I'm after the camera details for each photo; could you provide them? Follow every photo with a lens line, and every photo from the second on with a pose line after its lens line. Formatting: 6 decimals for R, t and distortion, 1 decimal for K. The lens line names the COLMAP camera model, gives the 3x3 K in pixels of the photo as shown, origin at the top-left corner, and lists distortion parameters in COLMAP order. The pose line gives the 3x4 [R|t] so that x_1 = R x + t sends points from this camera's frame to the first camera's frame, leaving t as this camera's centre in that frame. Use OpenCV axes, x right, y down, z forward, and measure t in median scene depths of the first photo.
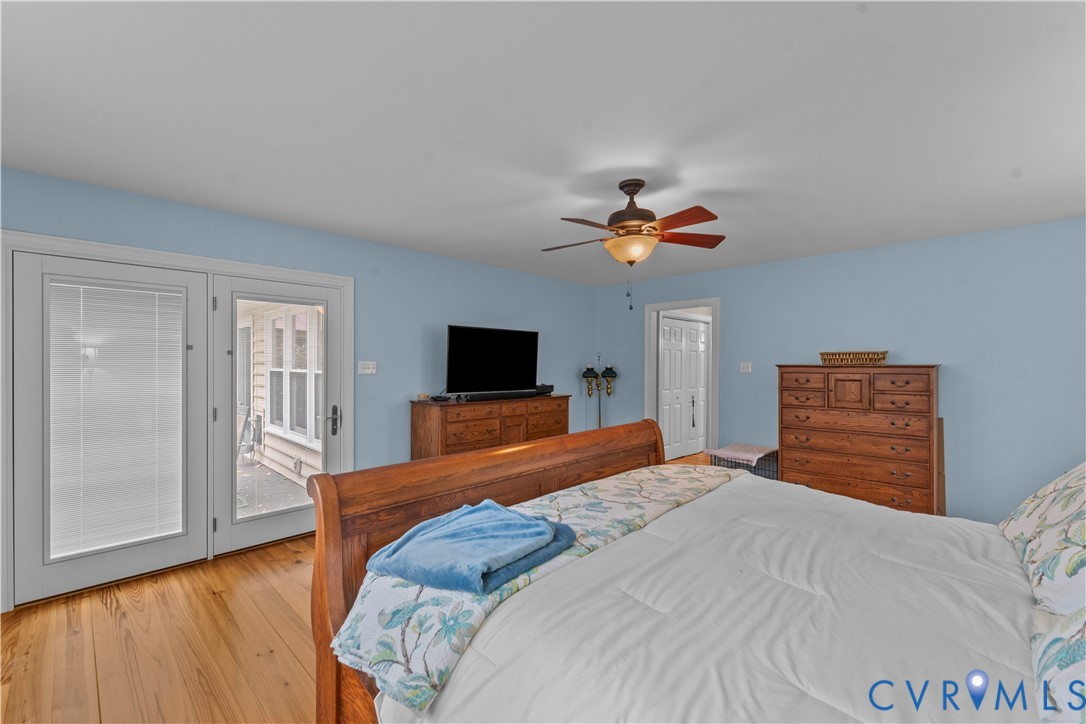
lens RADIAL K [[450.3, 0, 540.0], [0, 450.3, 367.3], [0, 0, 1]] dist [0.000581, -0.000040]
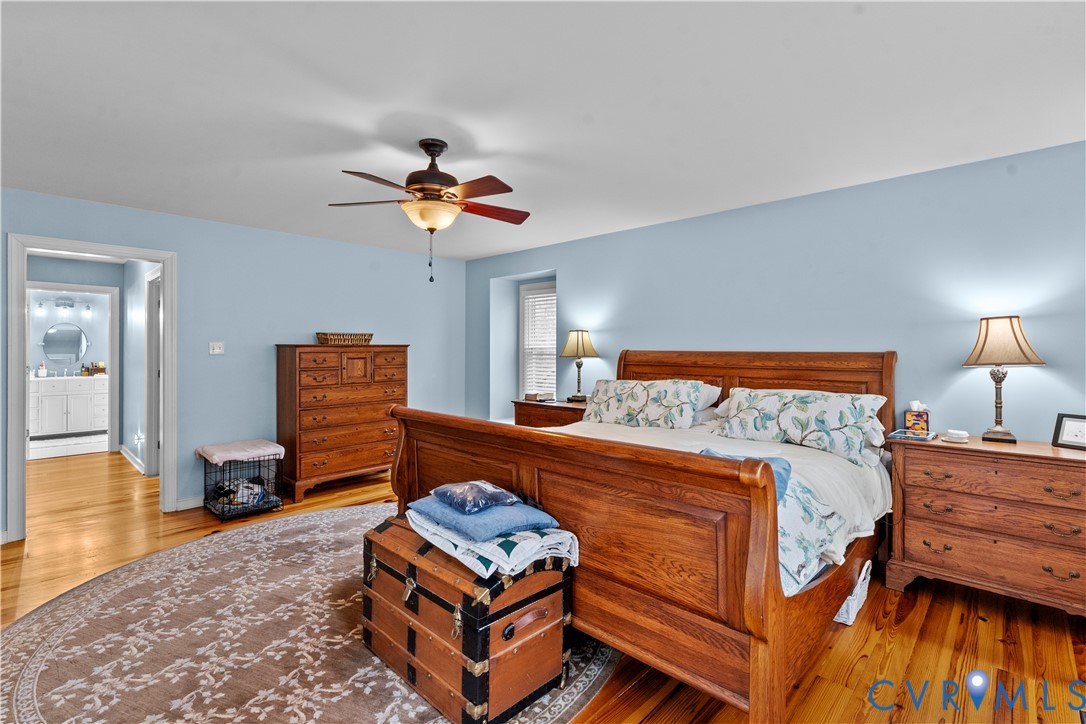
lens RADIAL K [[496.9, 0, 546.0], [0, 496.9, 351.3], [0, 0, 1]] dist [-0.000955, -0.000160]
pose [[-0.004089, -0.007282, 0.999965, -0.562386], [0.006876, 0.999950, 0.007310, 0.005404], [-0.999968, 0.006906, -0.004039, 0.538350]]
